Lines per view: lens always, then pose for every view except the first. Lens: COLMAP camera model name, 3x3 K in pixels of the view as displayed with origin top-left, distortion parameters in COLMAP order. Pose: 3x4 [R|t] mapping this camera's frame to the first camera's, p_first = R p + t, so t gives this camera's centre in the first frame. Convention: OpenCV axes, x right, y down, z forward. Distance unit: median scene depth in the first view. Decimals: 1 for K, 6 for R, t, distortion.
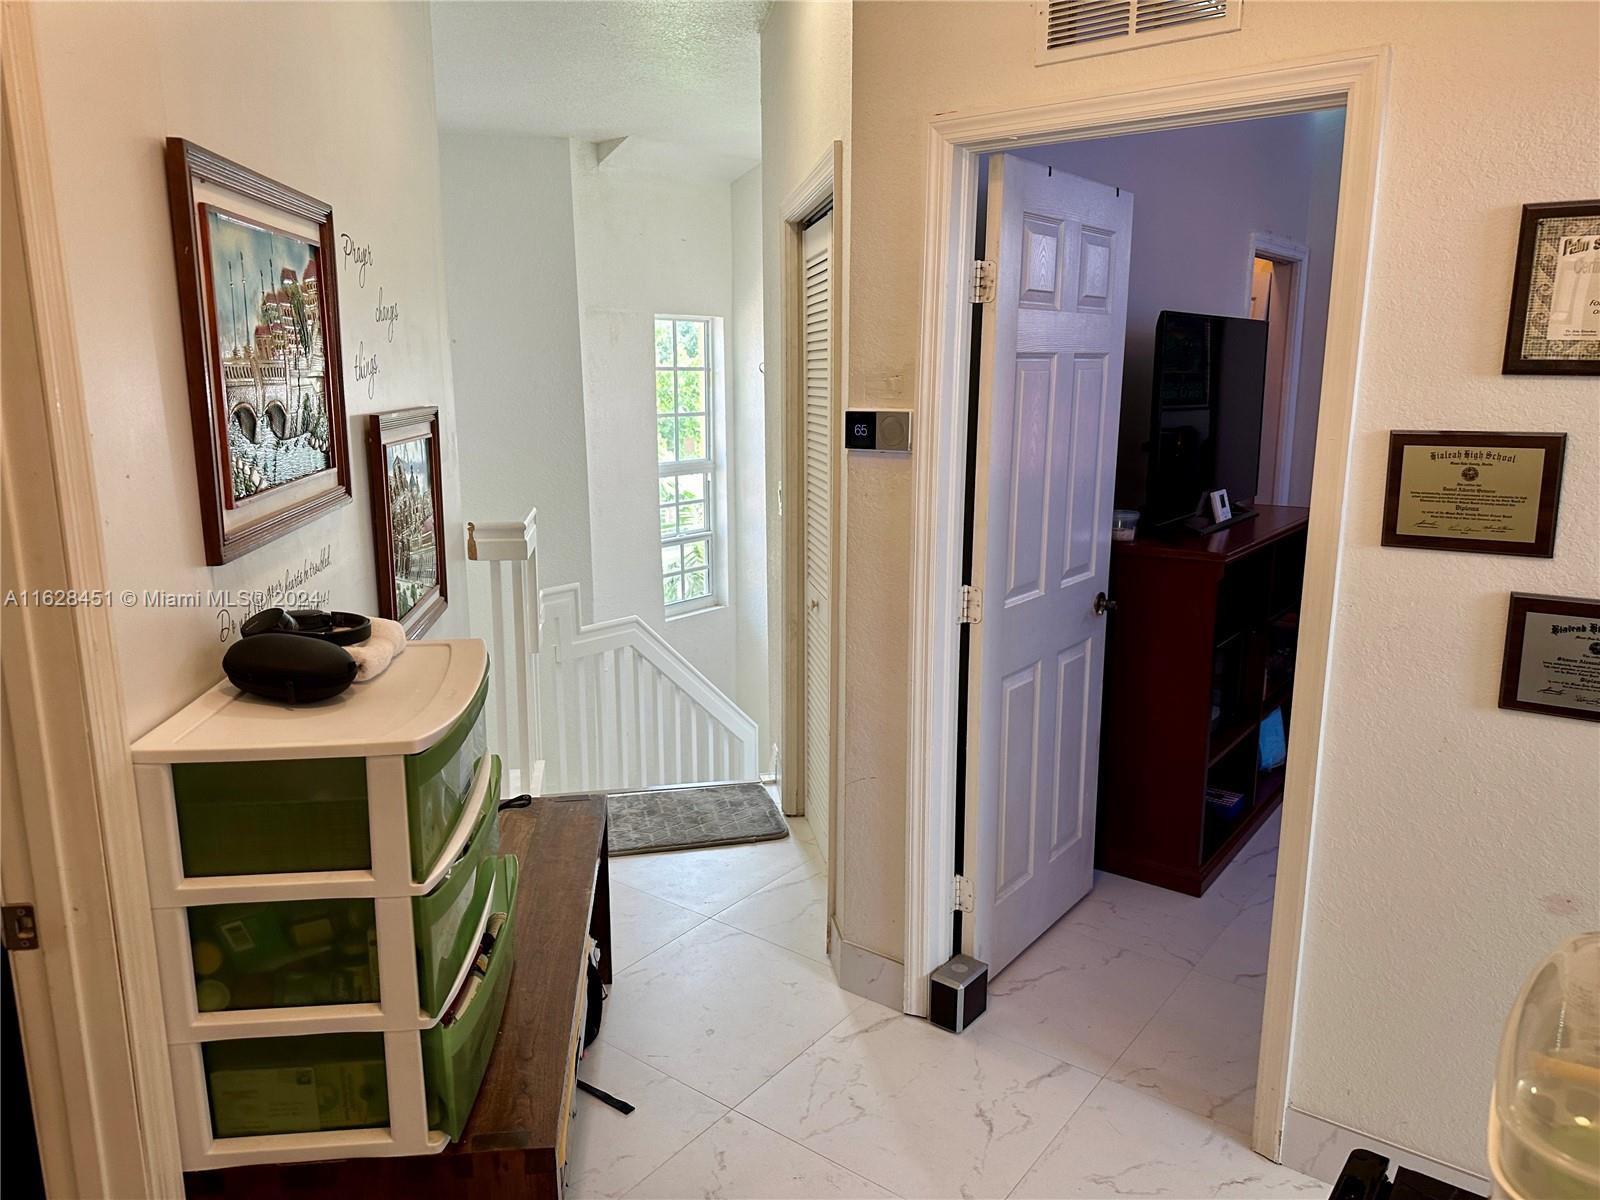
lens RADIAL K [[1122.0, 0, 800.0], [0, 1122.0, 600.0], [0, 0, 1]] dist [0.139826, -0.261877]
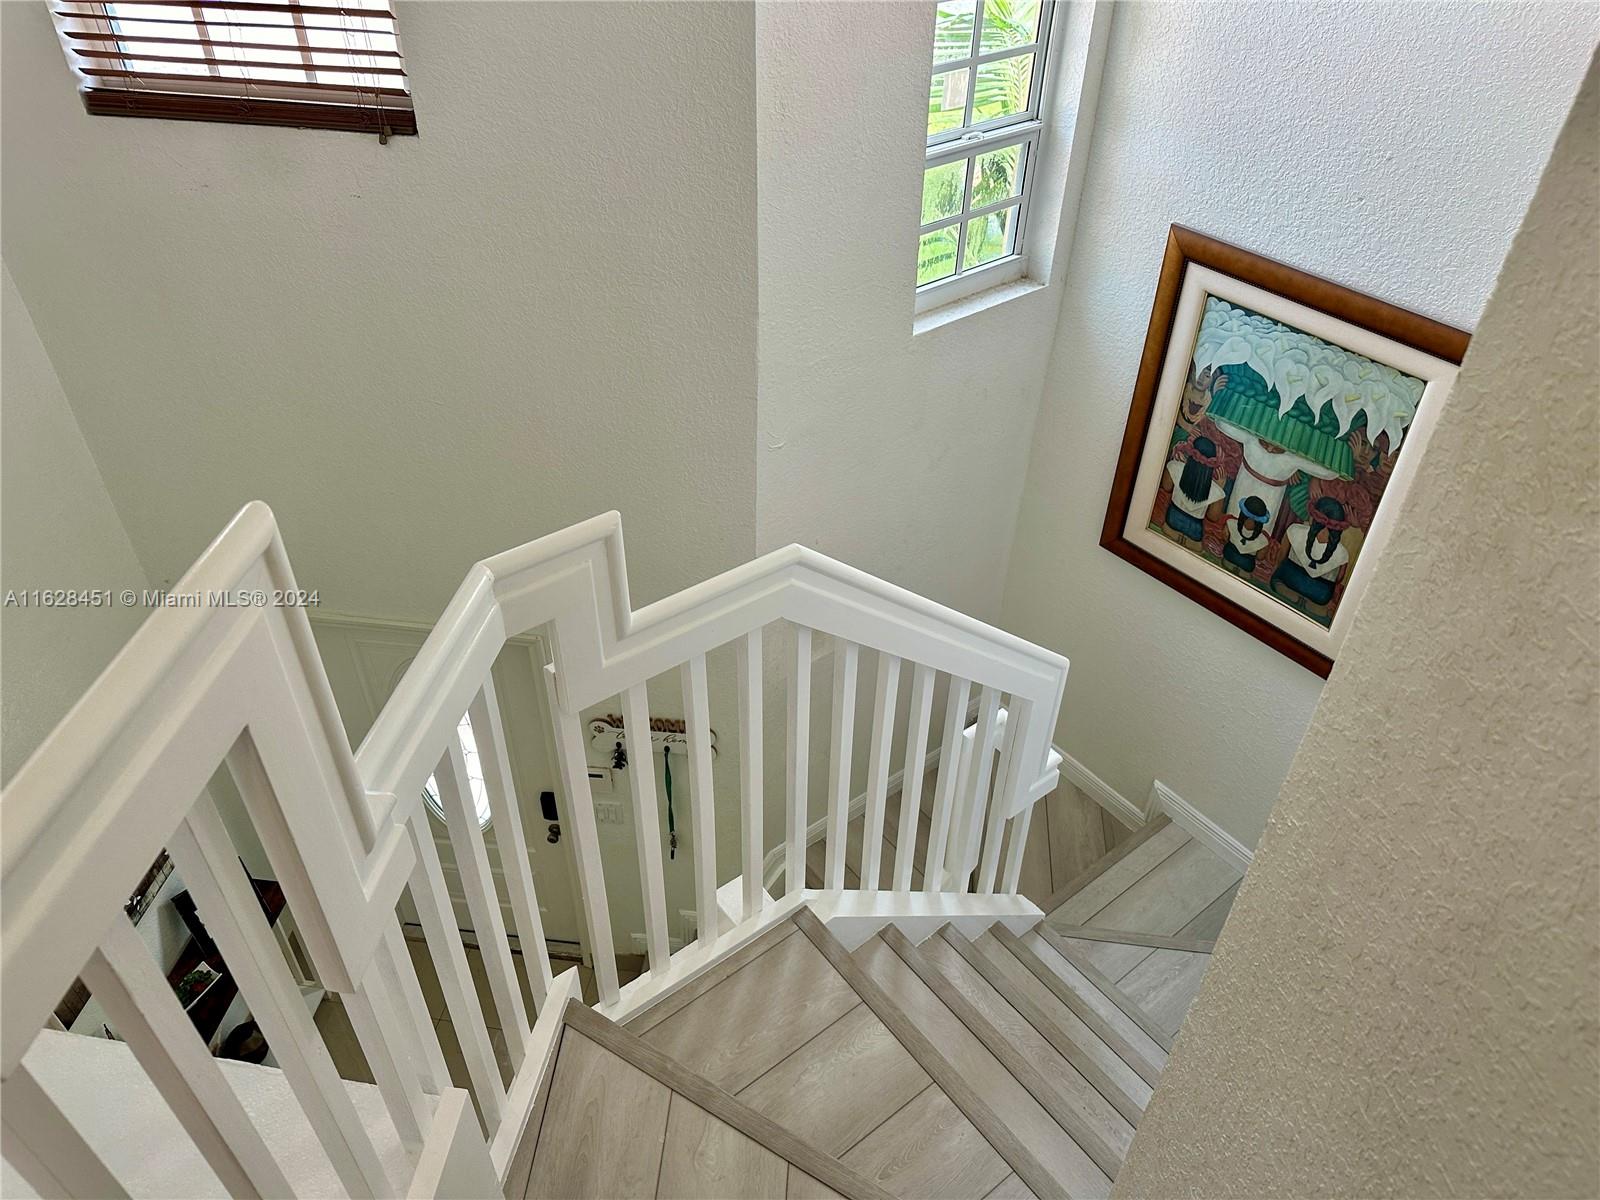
lens RADIAL K [[1122.0, 0, 800.0], [0, 1122.0, 600.0], [0, 0, 1]] dist [0.139826, -0.261877]
pose [[0.967964, 0.168403, -0.186239, -0.054664], [-0.062352, 0.879715, 0.471396, -0.105989], [0.243222, -0.444682, 0.862033, 0.494698]]
